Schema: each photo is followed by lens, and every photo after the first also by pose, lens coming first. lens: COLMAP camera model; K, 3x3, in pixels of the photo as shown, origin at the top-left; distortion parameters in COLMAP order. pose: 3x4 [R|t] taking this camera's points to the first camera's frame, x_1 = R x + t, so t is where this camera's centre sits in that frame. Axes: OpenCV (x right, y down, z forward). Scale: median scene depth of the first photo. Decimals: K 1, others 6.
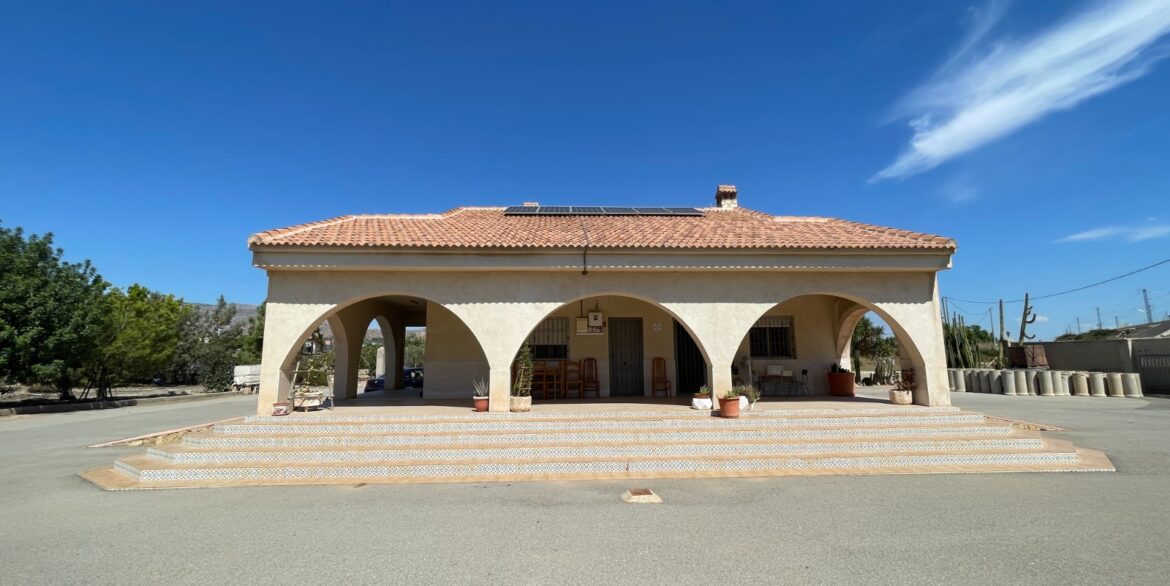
lens RADIAL K [[472.1, 0, 580.7], [0, 472.1, 291.1], [0, 0, 1]] dist [0.005461, -0.000635]
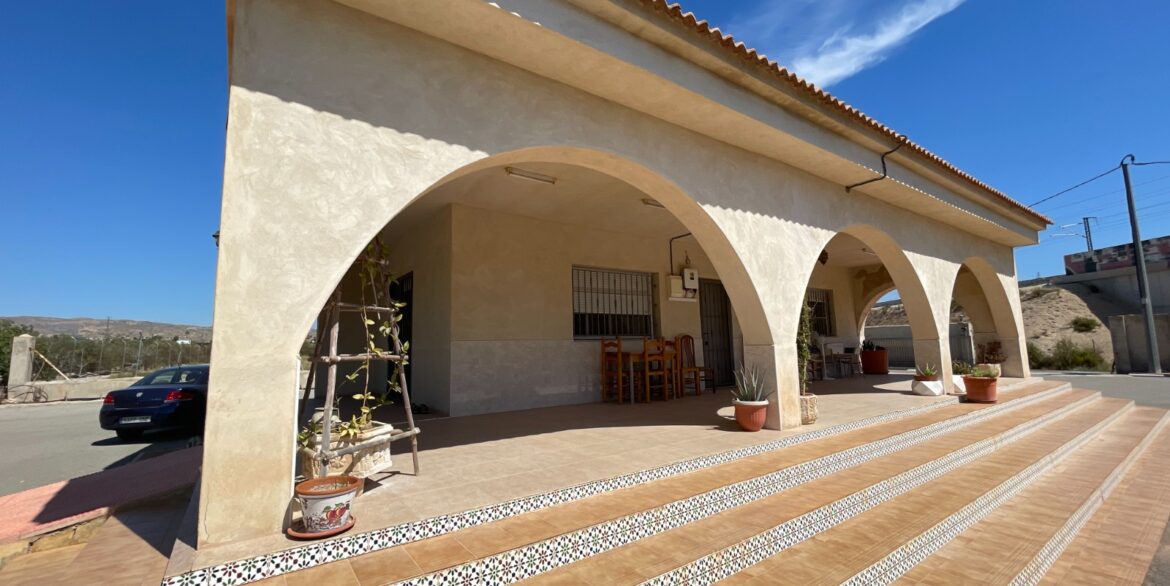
lens RADIAL K [[472.1, 0, 587.8], [0, 472.1, 284.4], [0, 0, 1]] dist [0.005461, -0.000635]
pose [[0.834720, 0.059147, 0.547490, -0.596219], [-0.057165, 0.998151, -0.020679, 0.115624], [-0.547700, -0.014036, 0.836557, 0.643338]]
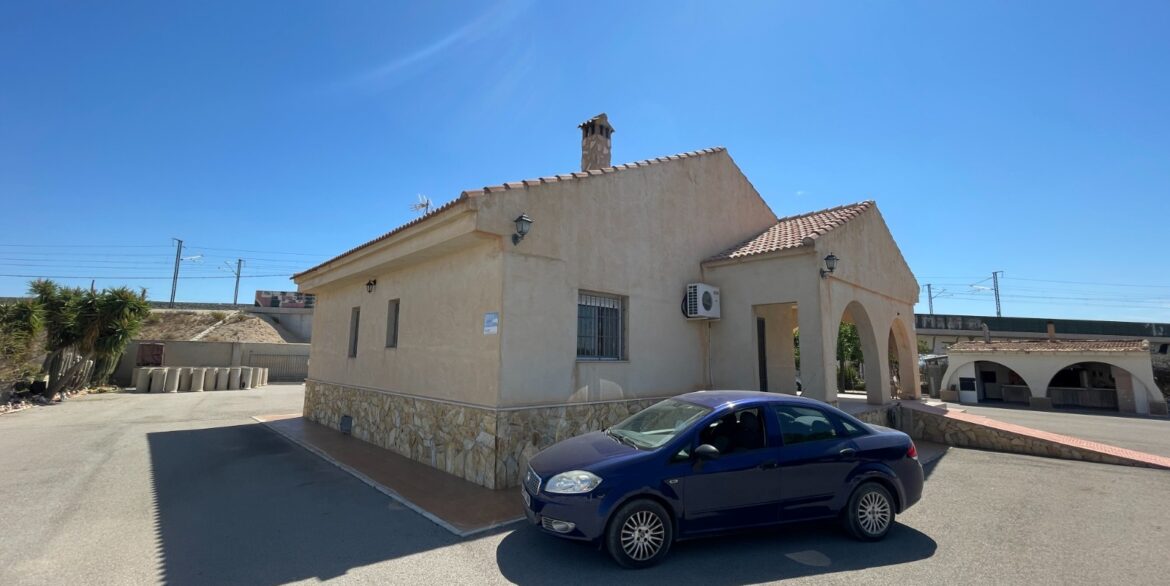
lens RADIAL K [[472.1, 0, 581.2], [0, 472.1, 295.4], [0, 0, 1]] dist [0.005461, -0.000635]
pose [[-0.651531, 0.095194, 0.752626, -1.109804], [-0.117188, 0.967558, -0.223827, 0.354190], [-0.749516, -0.234029, -0.619238, 2.508631]]
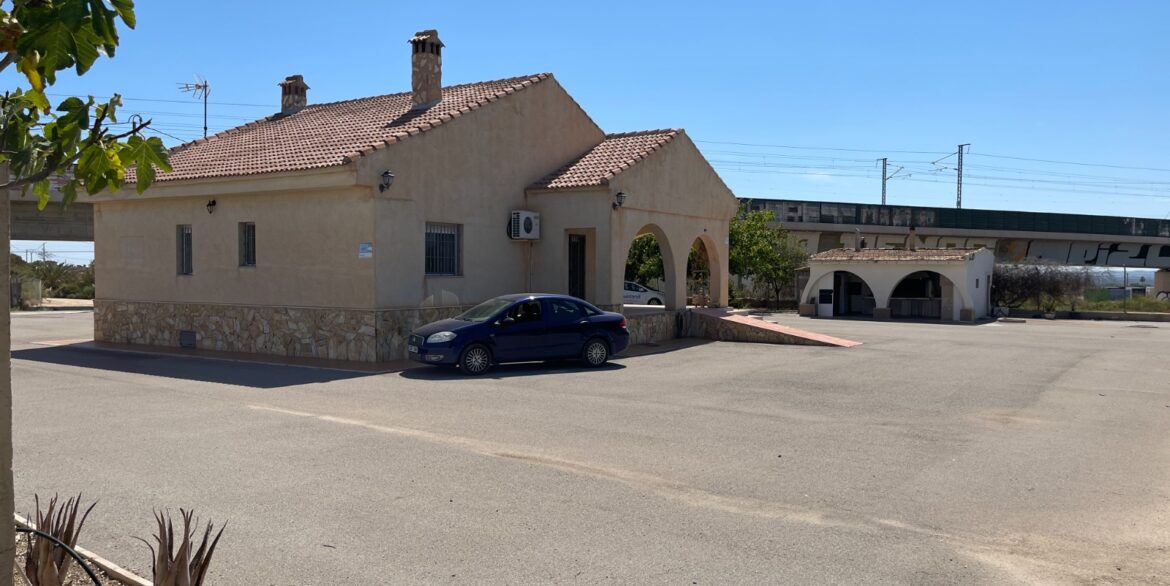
lens RADIAL K [[913.0, 0, 585.3], [0, 913.0, 303.3], [0, 0, 1]] dist [0.047880, -0.009862]
pose [[-0.825847, -0.019761, 0.563548, -1.905363], [-0.080339, 0.993314, -0.082900, 0.478002], [-0.558142, -0.113738, -0.821913, 3.423390]]
